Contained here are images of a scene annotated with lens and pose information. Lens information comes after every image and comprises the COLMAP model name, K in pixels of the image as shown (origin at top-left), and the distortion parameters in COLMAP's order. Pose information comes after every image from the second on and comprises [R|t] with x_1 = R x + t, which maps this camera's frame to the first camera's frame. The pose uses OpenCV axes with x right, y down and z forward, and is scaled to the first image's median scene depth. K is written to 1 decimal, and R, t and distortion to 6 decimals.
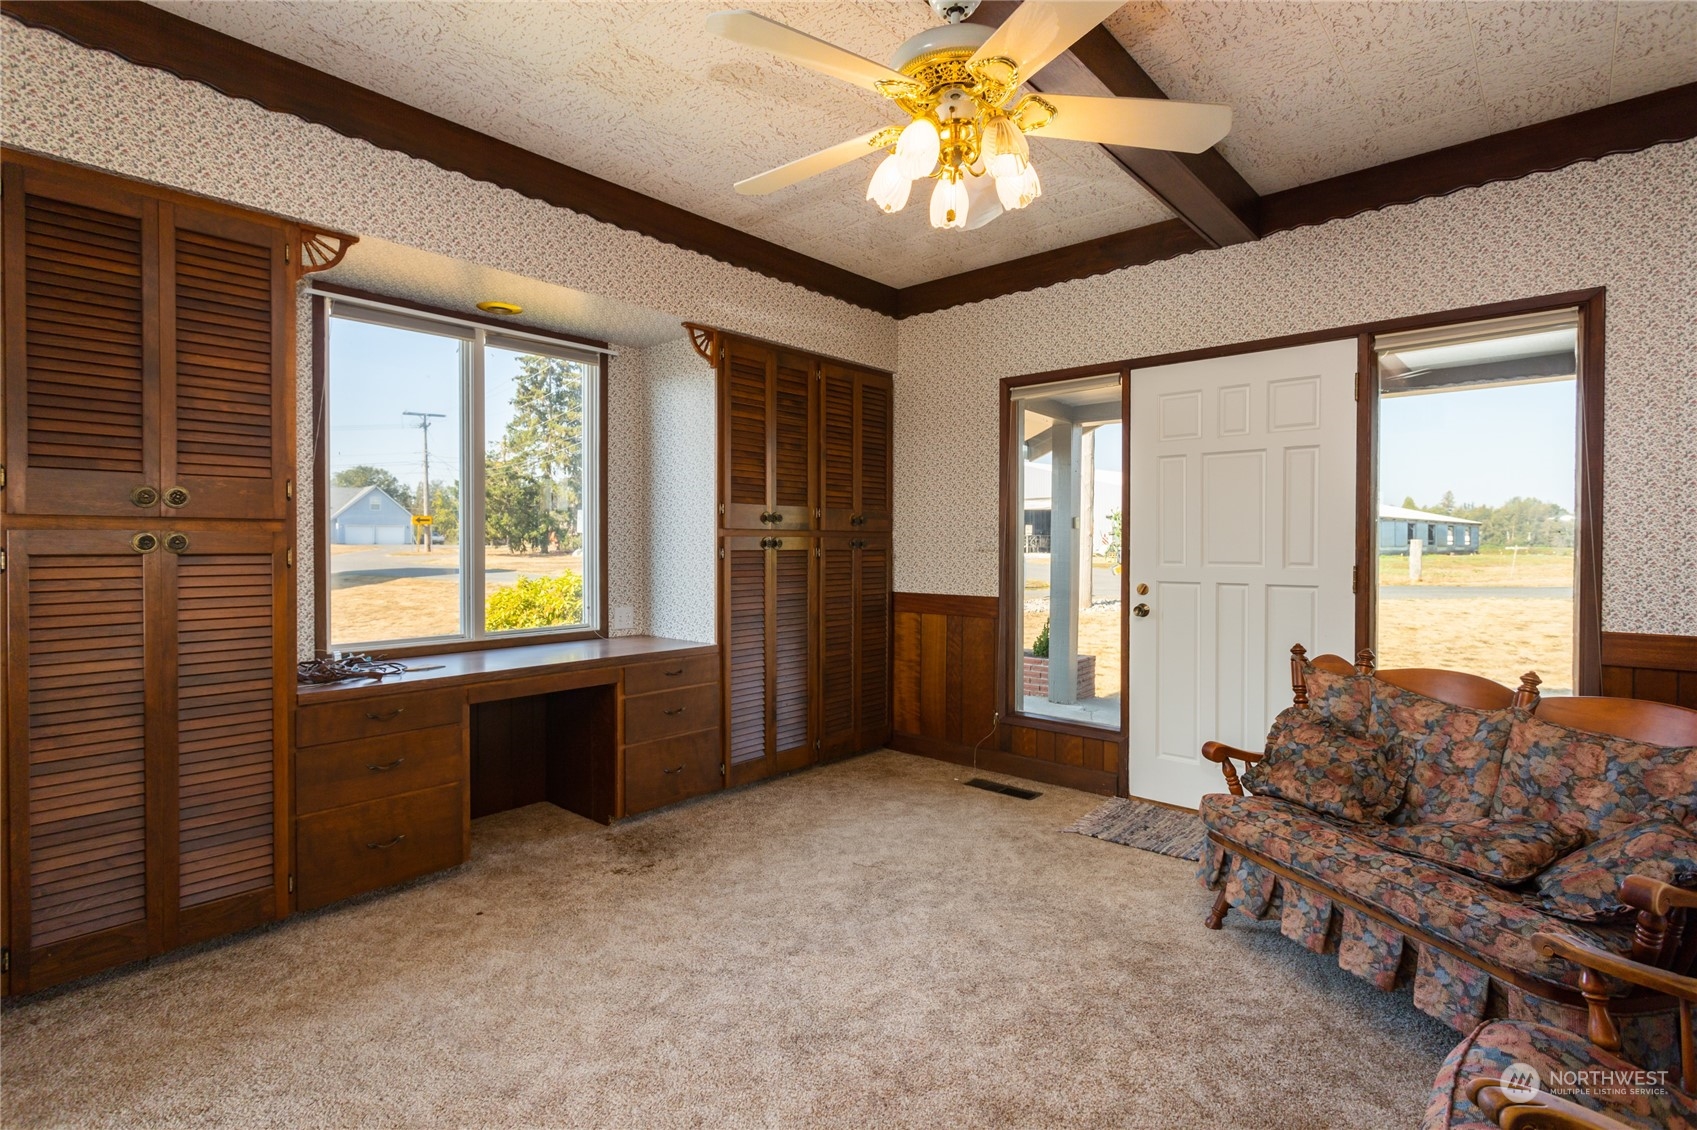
lens RADIAL K [[802.7, 0, 842.5], [0, 802.7, 553.6], [0, 0, 1]] dist [-0.004825, 0.004714]
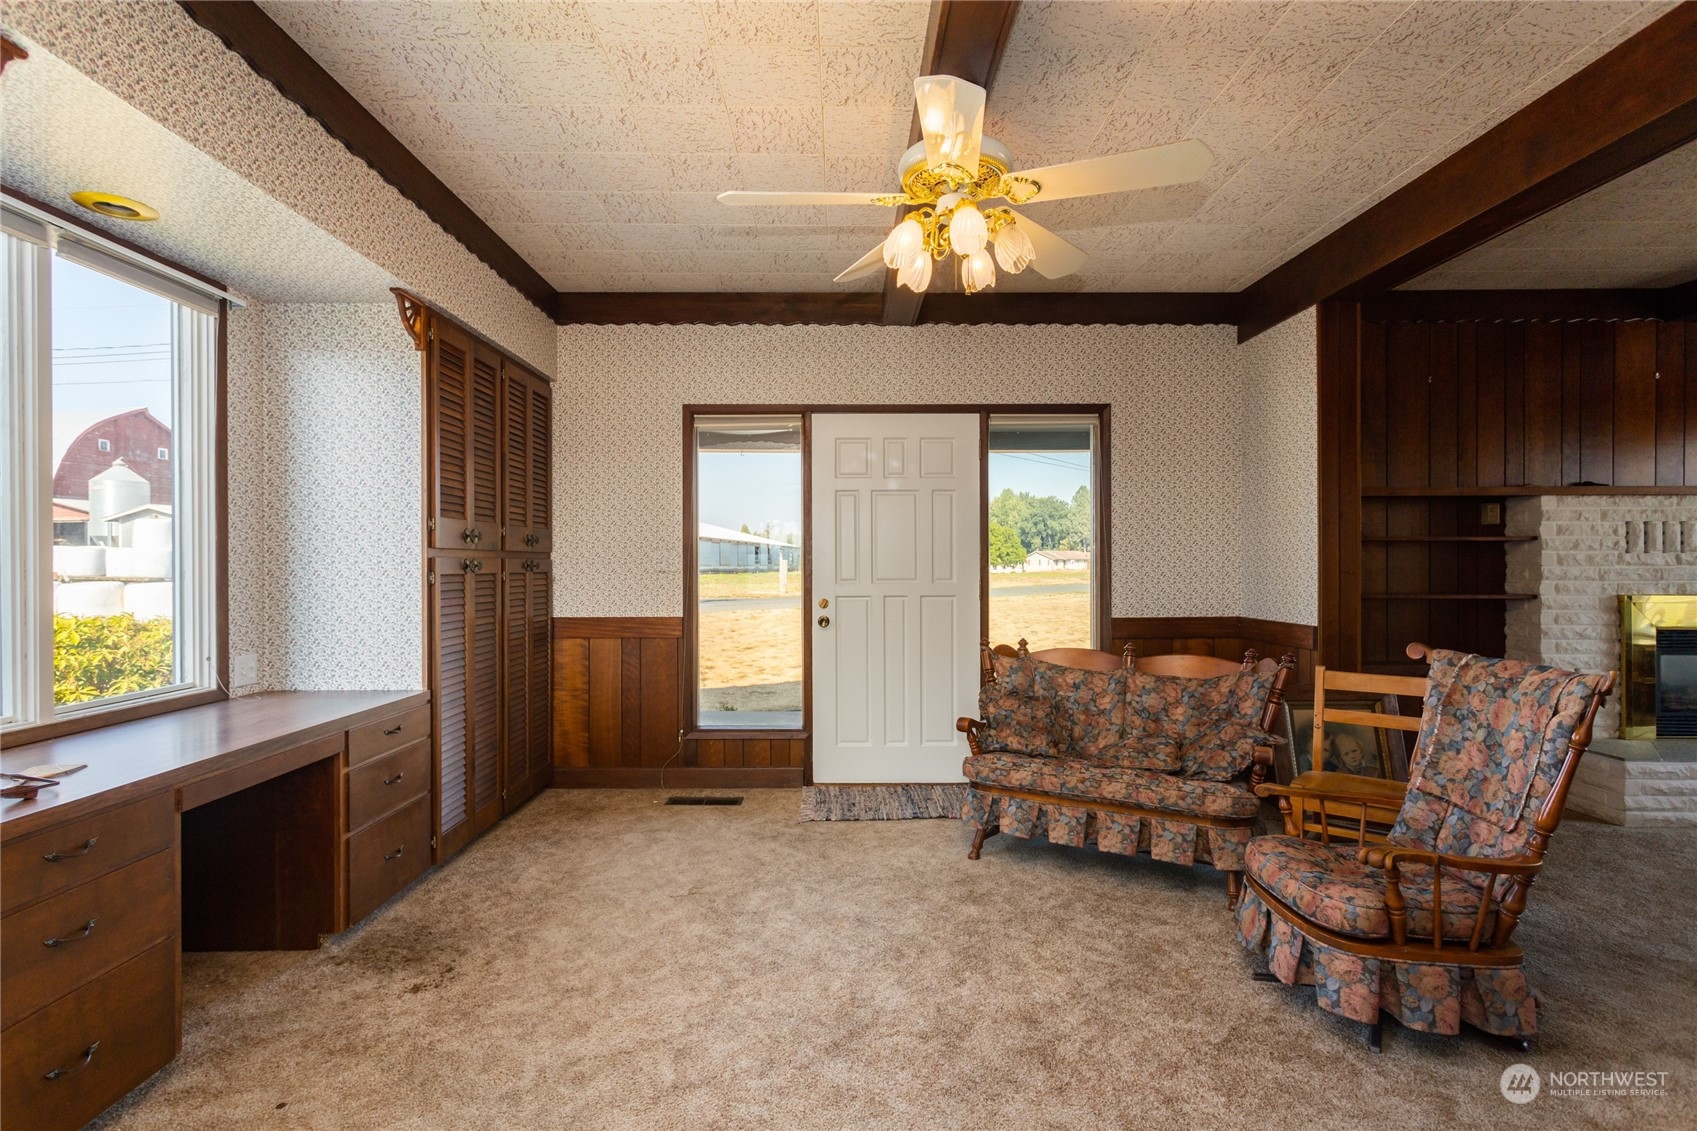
lens RADIAL K [[802.7, 0, 836.7], [0, 802.7, 569.5], [0, 0, 1]] dist [-0.004825, 0.004714]
pose [[0.748896, -0.008266, 0.662636, -0.433284], [0.012434, 0.999921, -0.001579, -0.003034], [-0.662571, 0.009422, 0.748940, 0.129819]]
